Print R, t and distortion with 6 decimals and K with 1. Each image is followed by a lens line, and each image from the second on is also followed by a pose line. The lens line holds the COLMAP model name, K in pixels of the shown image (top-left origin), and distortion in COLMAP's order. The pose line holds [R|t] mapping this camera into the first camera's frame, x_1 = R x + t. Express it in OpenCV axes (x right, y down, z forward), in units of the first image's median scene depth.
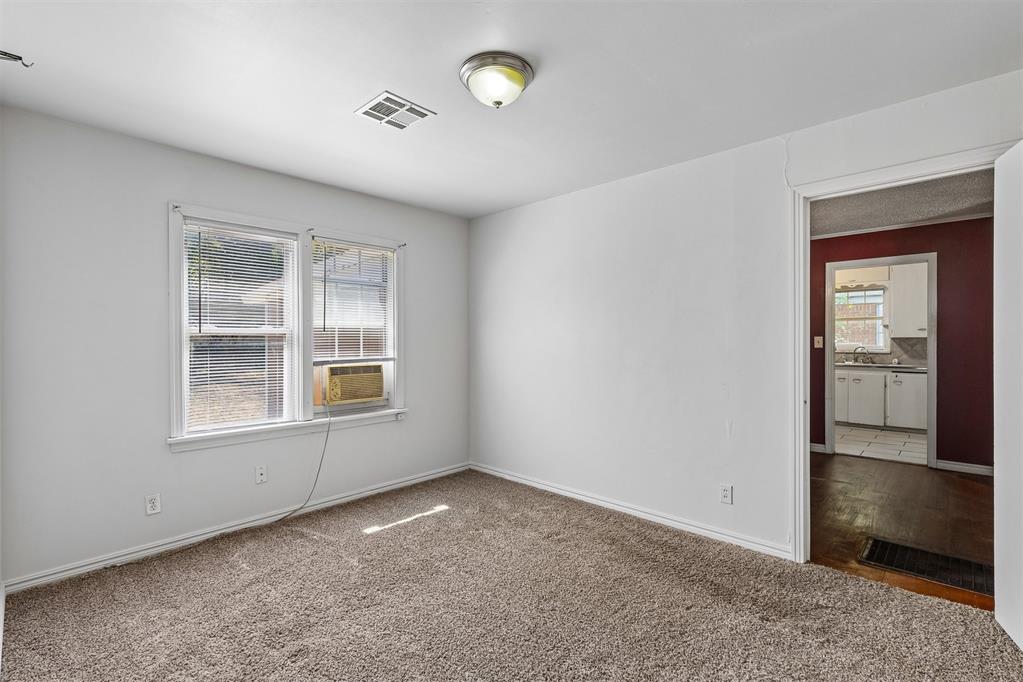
lens RADIAL K [[465.2, 0, 511.5], [0, 465.2, 341.0], [0, 0, 1]] dist [0.006665, -0.000691]
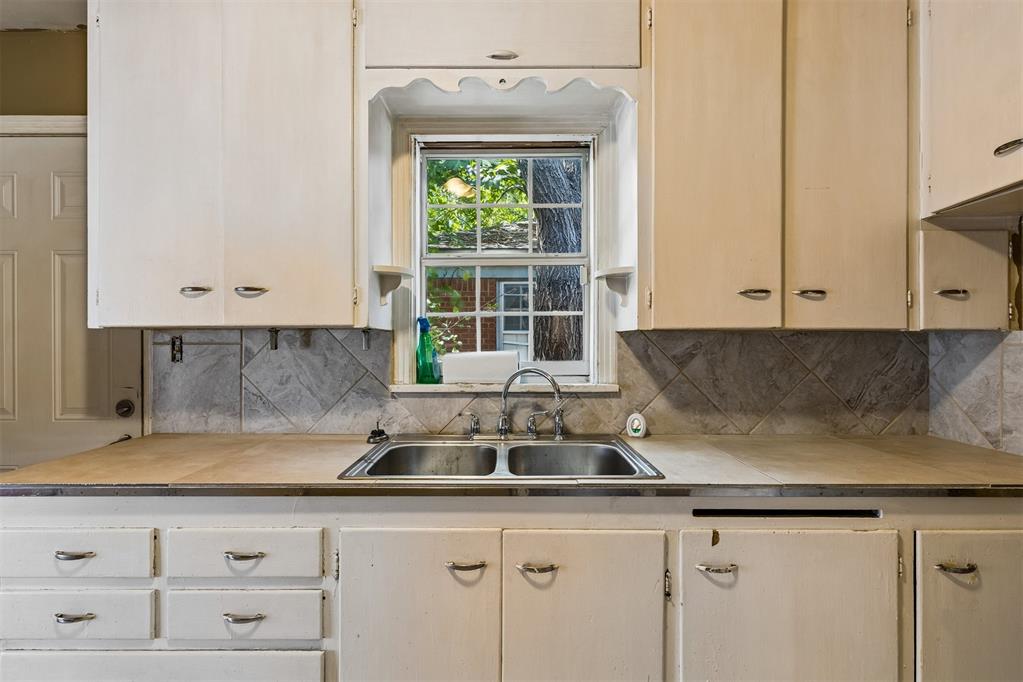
lens RADIAL K [[465.2, 0, 511.5], [0, 465.2, 341.0], [0, 0, 1]] dist [0.006665, -0.000691]
pose [[0.727698, -0.000874, 0.685897, 0.649065], [-0.000665, 0.999998, 0.001980, -0.002202], [-0.685897, -0.001897, 0.727696, 0.933507]]
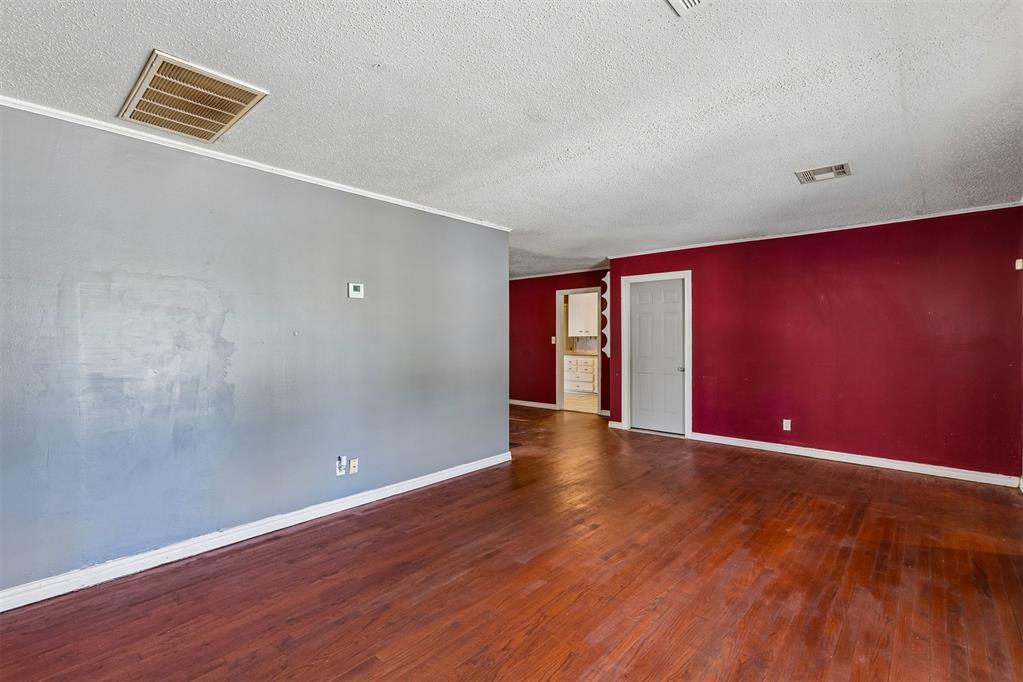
lens RADIAL K [[465.2, 0, 511.5], [0, 465.2, 341.0], [0, 0, 1]] dist [0.006665, -0.000691]
pose [[0.999671, -0.000626, 0.025633, 0.398500], [0.000472, 0.999982, 0.006019, -0.002514], [-0.025637, -0.006005, 0.999653, -0.477405]]
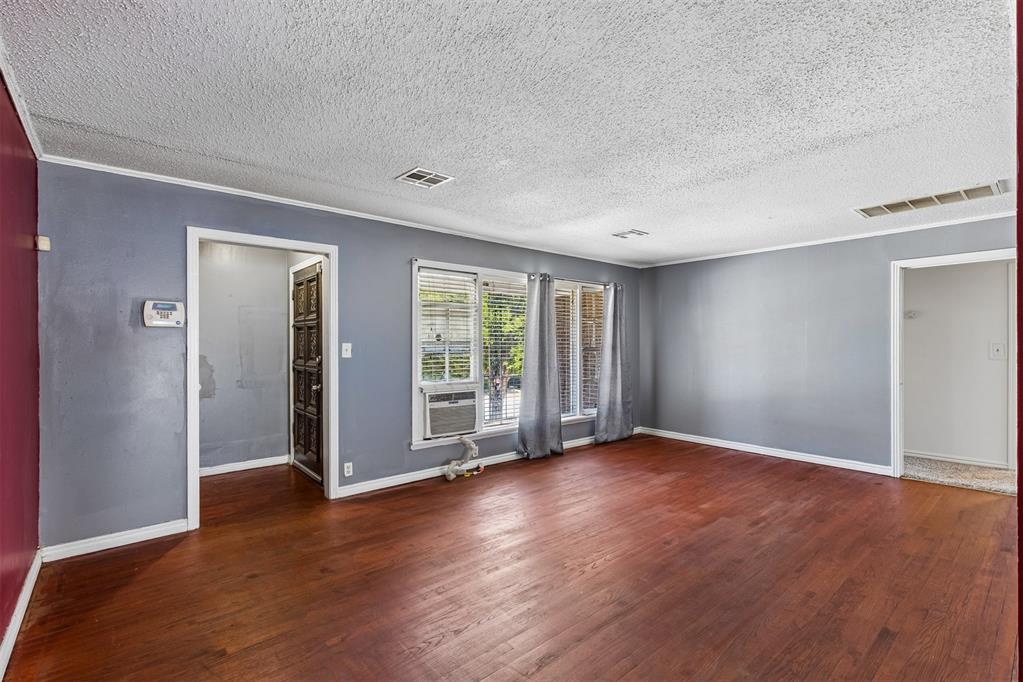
lens RADIAL K [[465.2, 0, 511.5], [0, 465.2, 341.0], [0, 0, 1]] dist [0.006665, -0.000691]
pose [[-0.994543, 0.002708, 0.104295, 0.611658], [0.002425, 0.999993, -0.002837, -0.007119], [-0.104302, -0.002568, -0.994542, 0.523701]]
